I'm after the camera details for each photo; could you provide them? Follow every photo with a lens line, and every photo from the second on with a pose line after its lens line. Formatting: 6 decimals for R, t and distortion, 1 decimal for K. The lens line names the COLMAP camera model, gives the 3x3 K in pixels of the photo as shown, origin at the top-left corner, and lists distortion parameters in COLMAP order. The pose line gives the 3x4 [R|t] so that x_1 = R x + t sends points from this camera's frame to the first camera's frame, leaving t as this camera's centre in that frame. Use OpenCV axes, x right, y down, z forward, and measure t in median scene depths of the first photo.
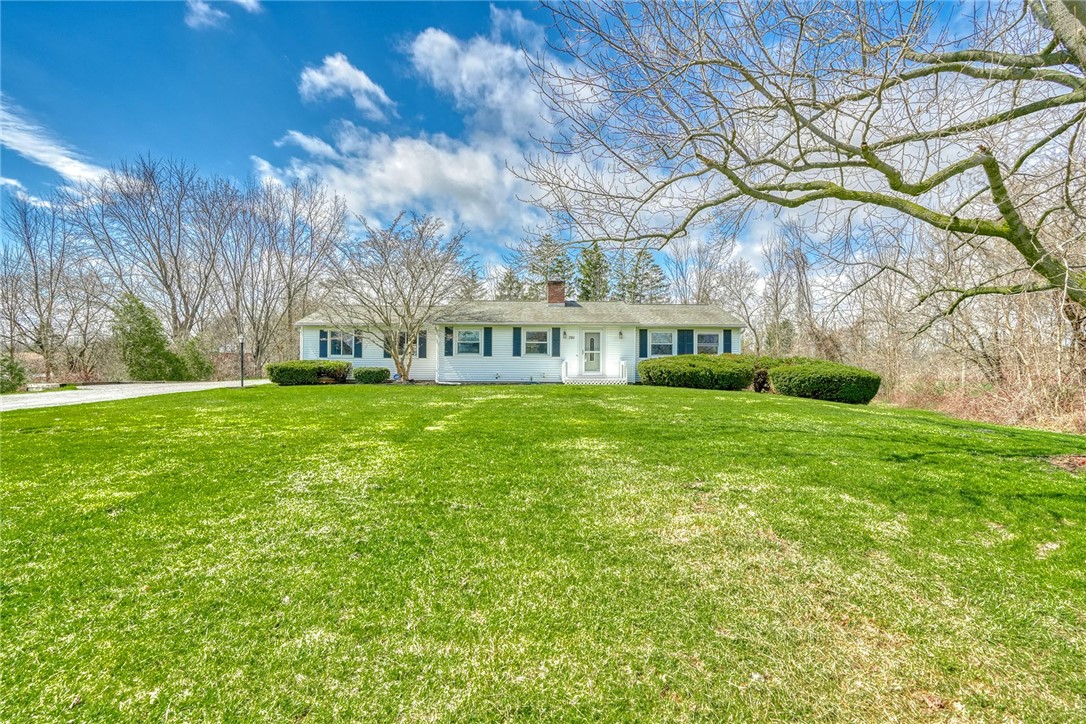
lens RADIAL K [[514.5, 0, 543.3], [0, 514.5, 360.7], [0, 0, 1]] dist [0.002035, -0.000342]
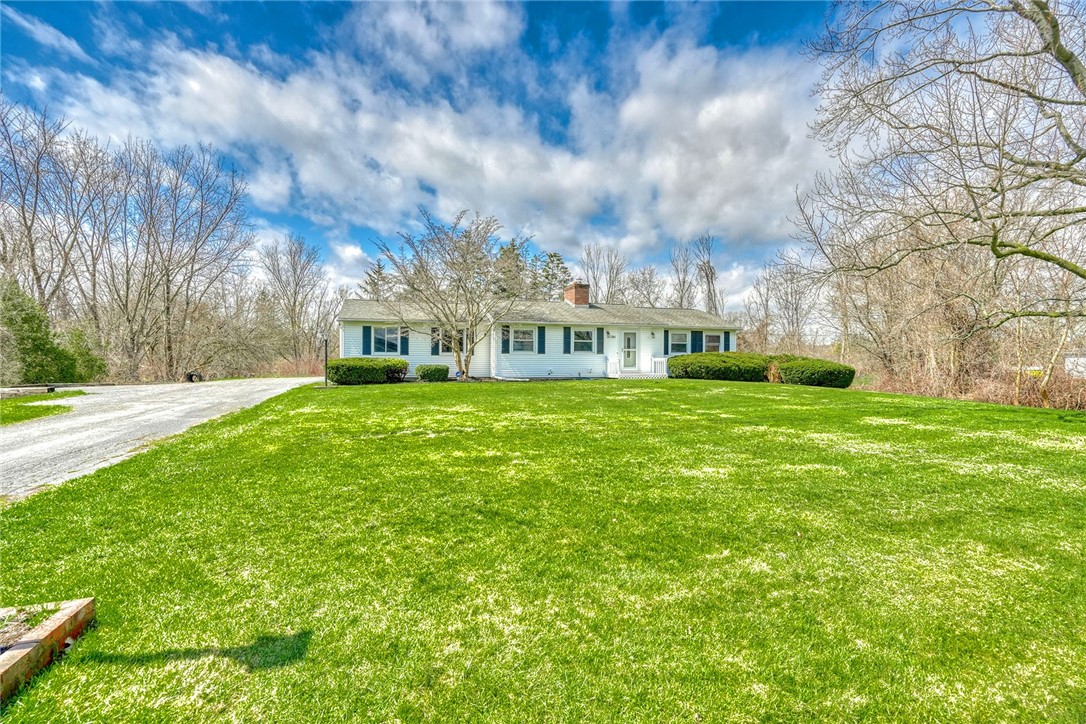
lens RADIAL K [[514.5, 0, 537.8], [0, 514.5, 361.9], [0, 0, 1]] dist [0.002035, -0.000342]
pose [[0.951098, -0.004992, 0.308850, -0.442014], [0.001393, 0.999929, 0.011872, -0.004632], [-0.308887, -0.010861, 0.951037, -0.006424]]
